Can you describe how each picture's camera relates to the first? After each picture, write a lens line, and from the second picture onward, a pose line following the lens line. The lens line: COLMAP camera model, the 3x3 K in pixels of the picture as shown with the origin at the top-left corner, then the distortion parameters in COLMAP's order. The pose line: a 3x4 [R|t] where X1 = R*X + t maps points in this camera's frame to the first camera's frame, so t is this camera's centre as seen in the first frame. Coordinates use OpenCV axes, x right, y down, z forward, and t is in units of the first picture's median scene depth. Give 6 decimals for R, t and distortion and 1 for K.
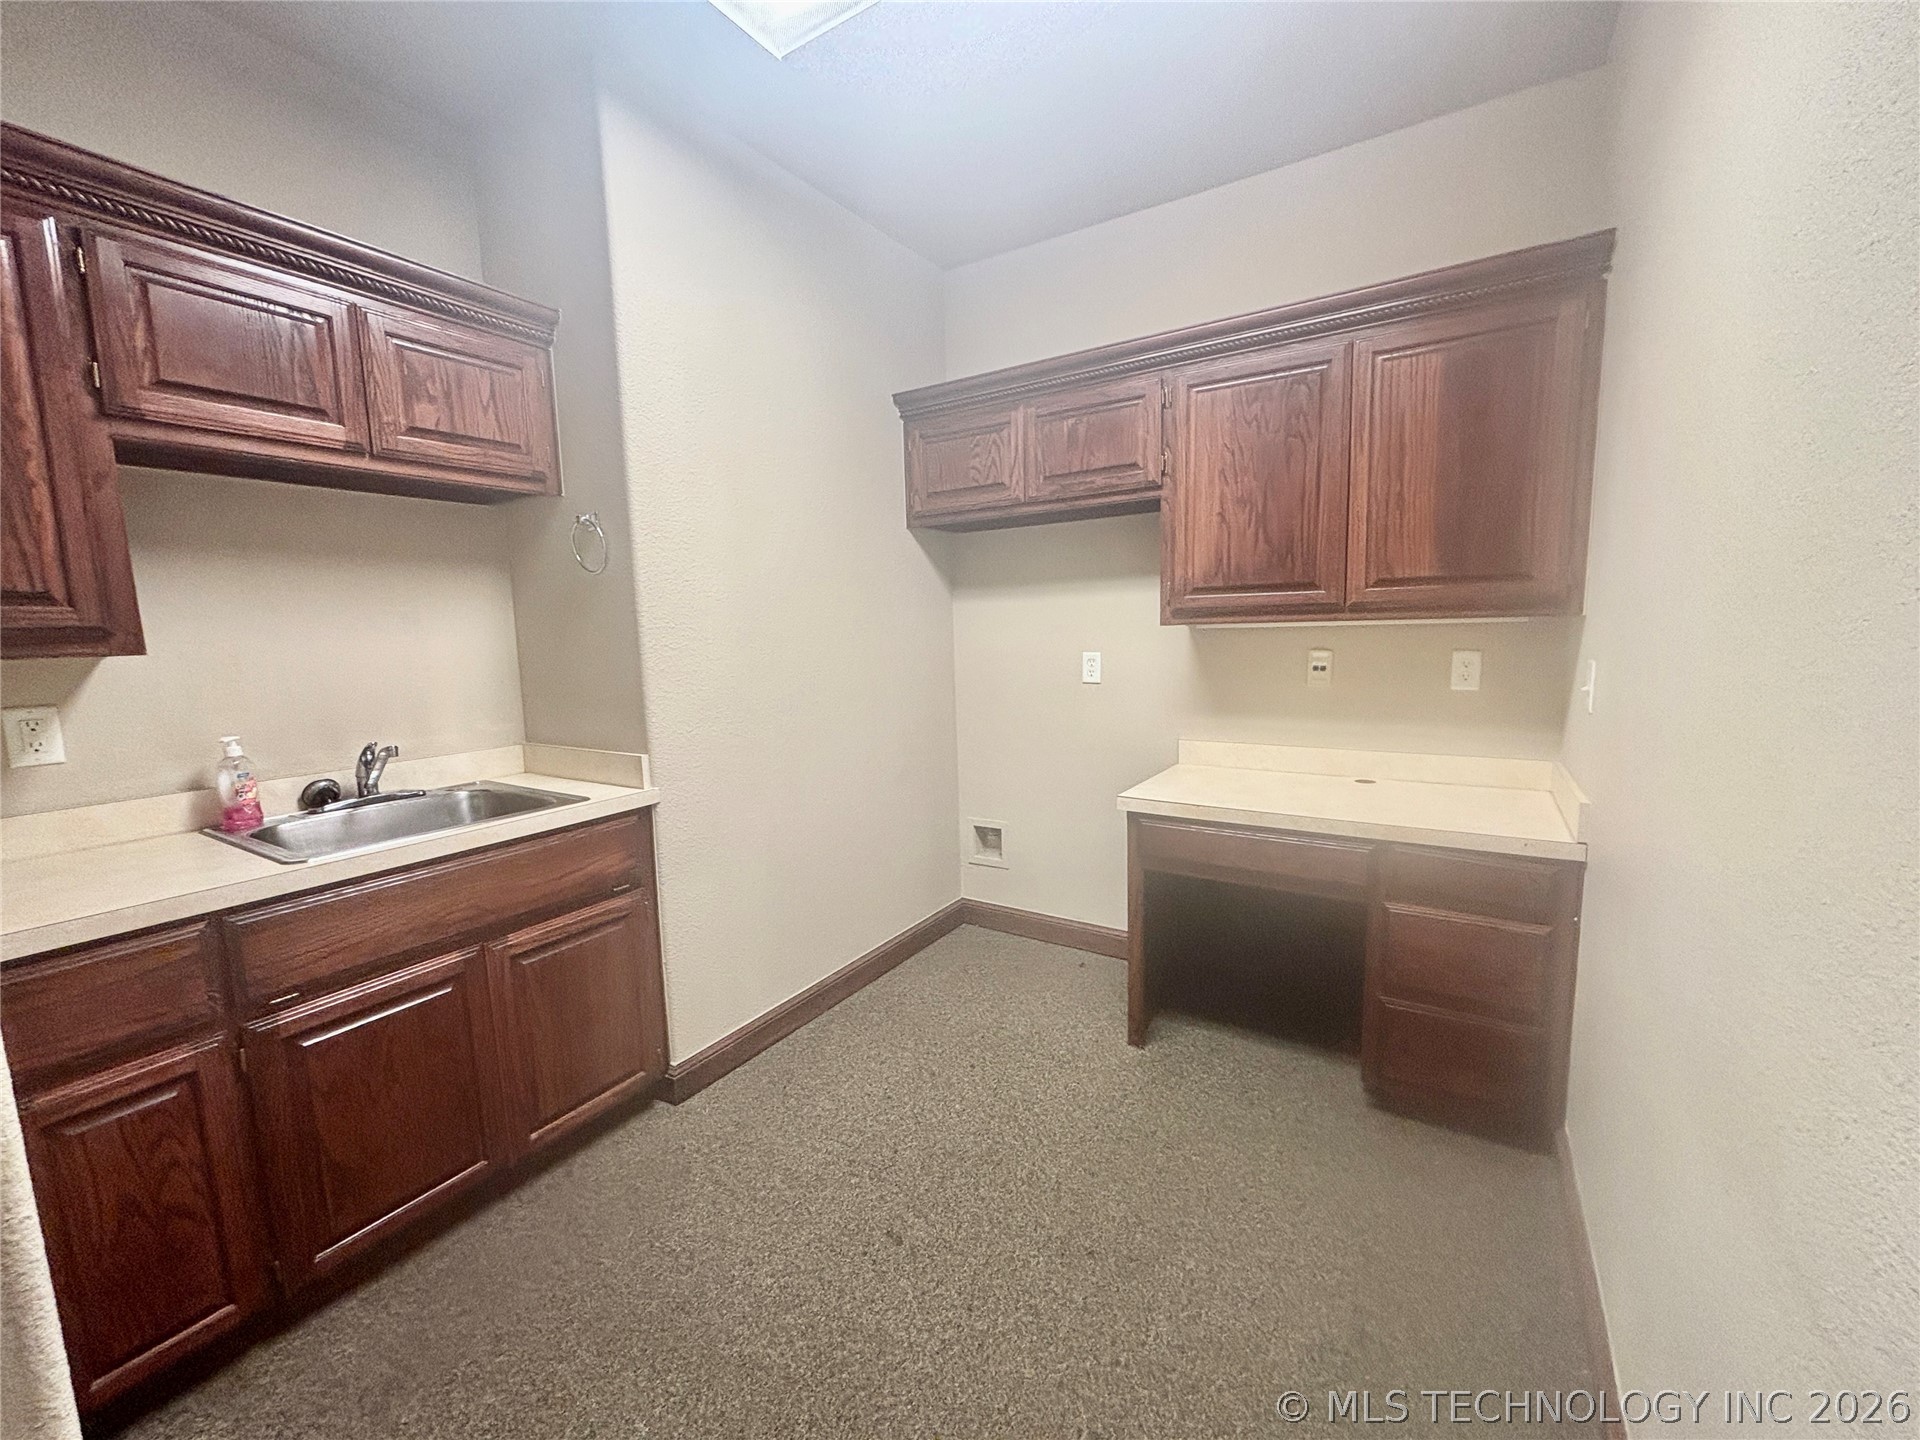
lens RADIAL K [[771.6, 0, 966.2], [0, 771.6, 722.3], [0, 0, 1]] dist [0.002224, 0.000109]
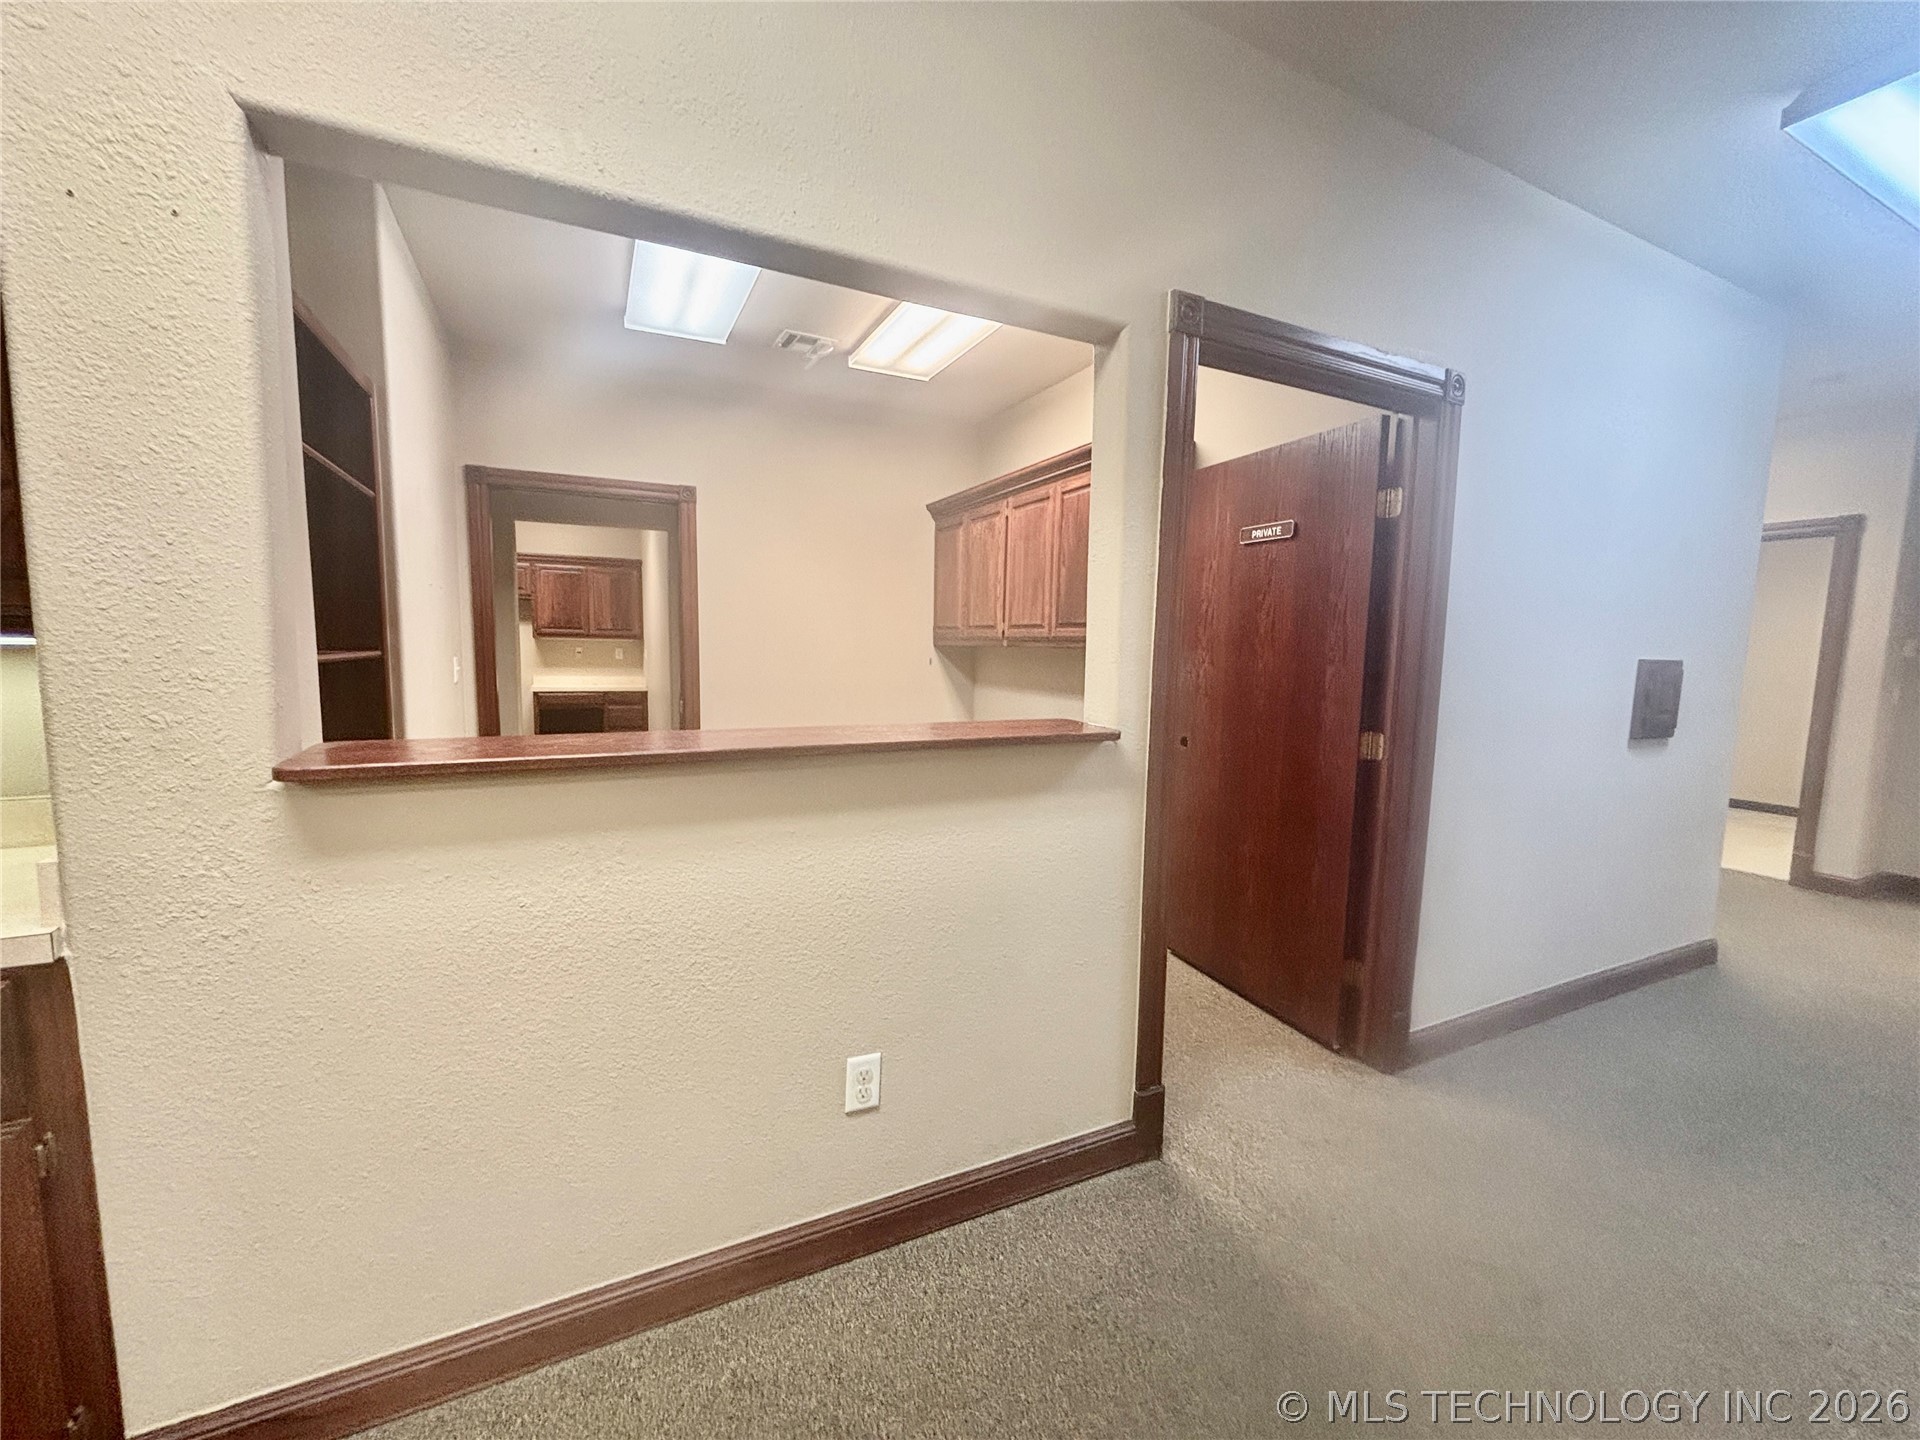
lens RADIAL K [[771.6, 0, 966.2], [0, 771.6, 722.3], [0, 0, 1]] dist [0.002224, 0.000109]
pose [[0.518474, -0.051312, 0.853552, -1.788354], [0.075499, 0.997047, 0.014078, 0.359980], [-0.851754, 0.057143, 0.520817, -2.497849]]
